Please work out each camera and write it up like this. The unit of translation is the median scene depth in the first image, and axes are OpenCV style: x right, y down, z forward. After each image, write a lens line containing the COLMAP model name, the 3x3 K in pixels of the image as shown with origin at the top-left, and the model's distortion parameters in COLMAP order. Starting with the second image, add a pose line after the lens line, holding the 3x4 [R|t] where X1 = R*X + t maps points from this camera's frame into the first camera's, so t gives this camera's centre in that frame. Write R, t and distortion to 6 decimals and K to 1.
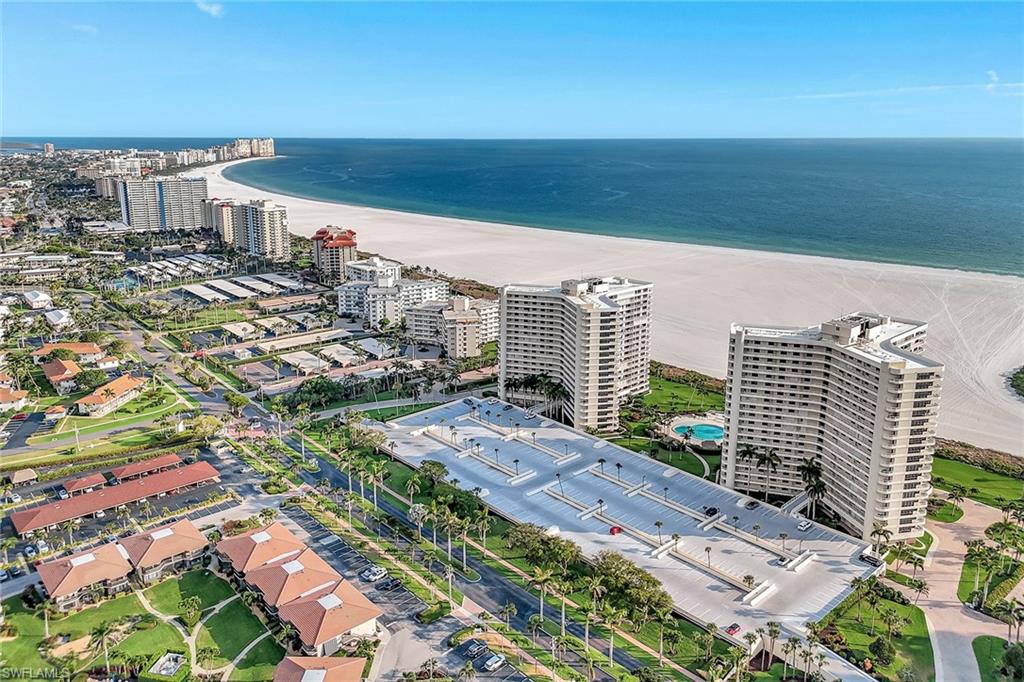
lens RADIAL K [[715.0, 0, 494.9], [0, 715.0, 302.7], [0, 0, 1]] dist [0.037912, -0.006220]
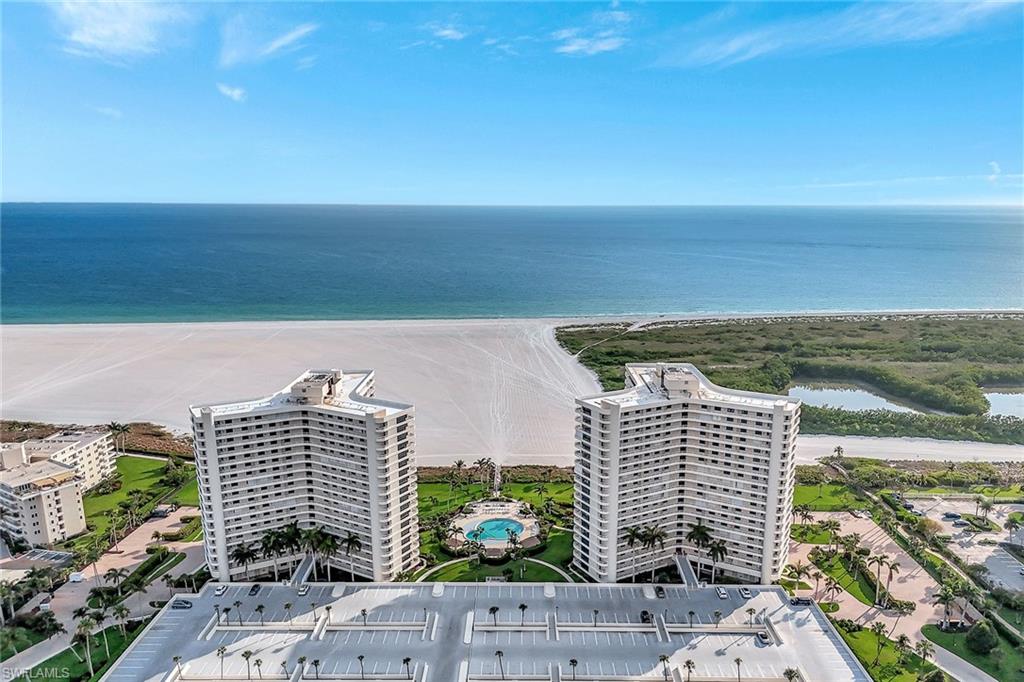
lens RADIAL K [[726.9, 0, 517.9], [0, 726.9, 287.7], [0, 0, 1]] dist [0.050965, -0.048323]
pose [[0.651957, -0.068870, 0.755122, -0.317938], [0.150644, 0.987780, -0.039974, -0.069392], [-0.743141, 0.139816, 0.654365, 0.312314]]
